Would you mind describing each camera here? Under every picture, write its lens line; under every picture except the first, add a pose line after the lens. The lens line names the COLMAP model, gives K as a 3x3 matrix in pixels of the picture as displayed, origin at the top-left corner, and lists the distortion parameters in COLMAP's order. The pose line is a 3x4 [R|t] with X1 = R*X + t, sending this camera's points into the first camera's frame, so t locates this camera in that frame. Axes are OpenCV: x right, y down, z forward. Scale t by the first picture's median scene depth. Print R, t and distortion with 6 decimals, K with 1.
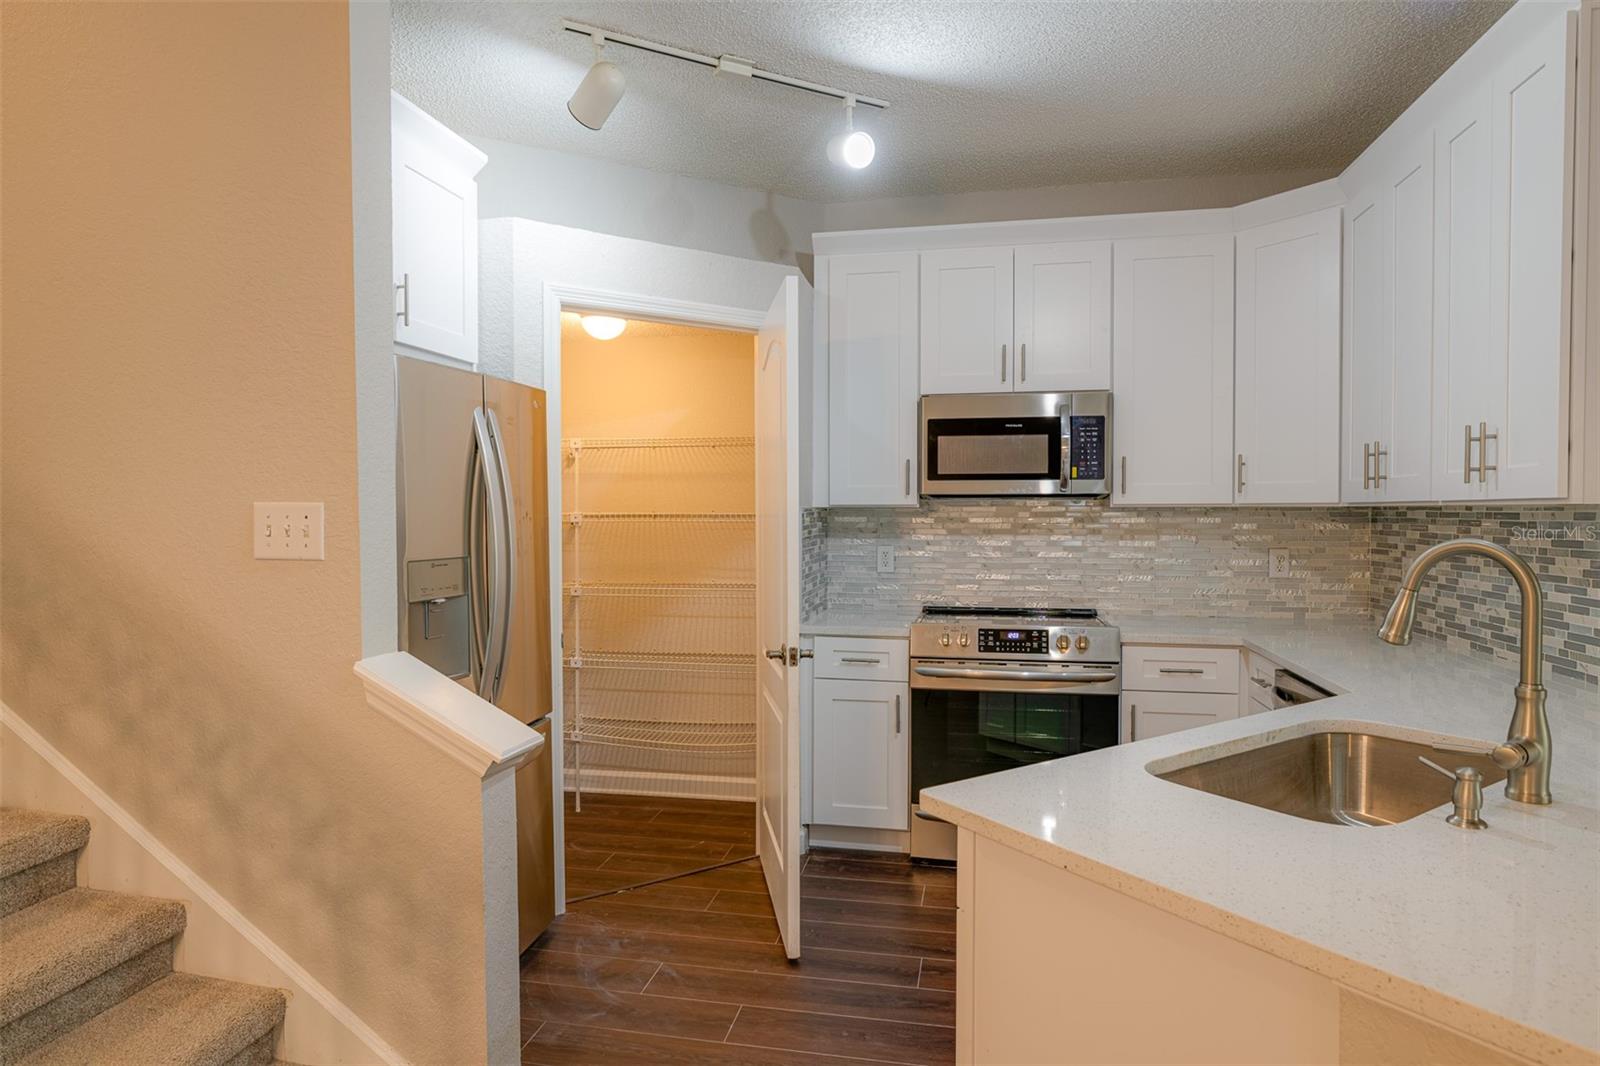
lens RADIAL K [[912.6, 0, 821.0], [0, 912.6, 529.7], [0, 0, 1]] dist [-0.015492, 0.001557]
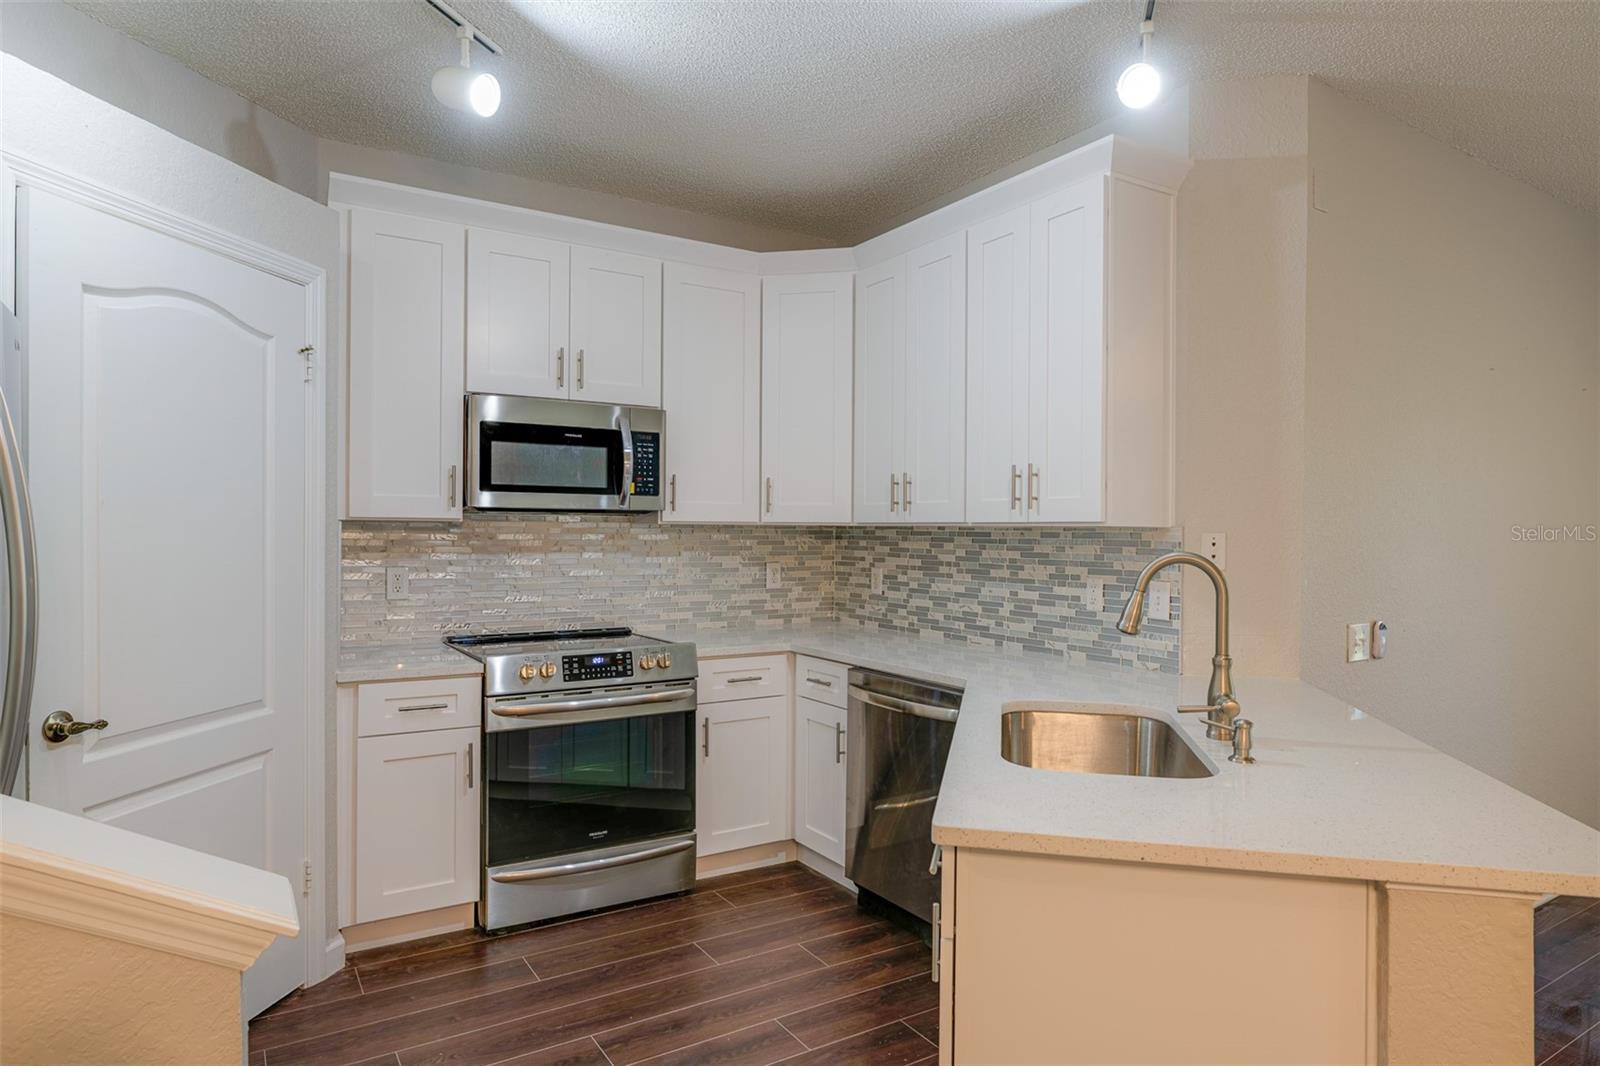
lens RADIAL K [[912.6, 0, 804.3], [0, 912.6, 530.2], [0, 0, 1]] dist [-0.015492, 0.001557]
pose [[0.729663, 0.006605, 0.683775, -0.265757], [0.005035, 0.999874, -0.015031, -0.002190], [-0.683788, 0.014411, 0.729538, 0.166352]]
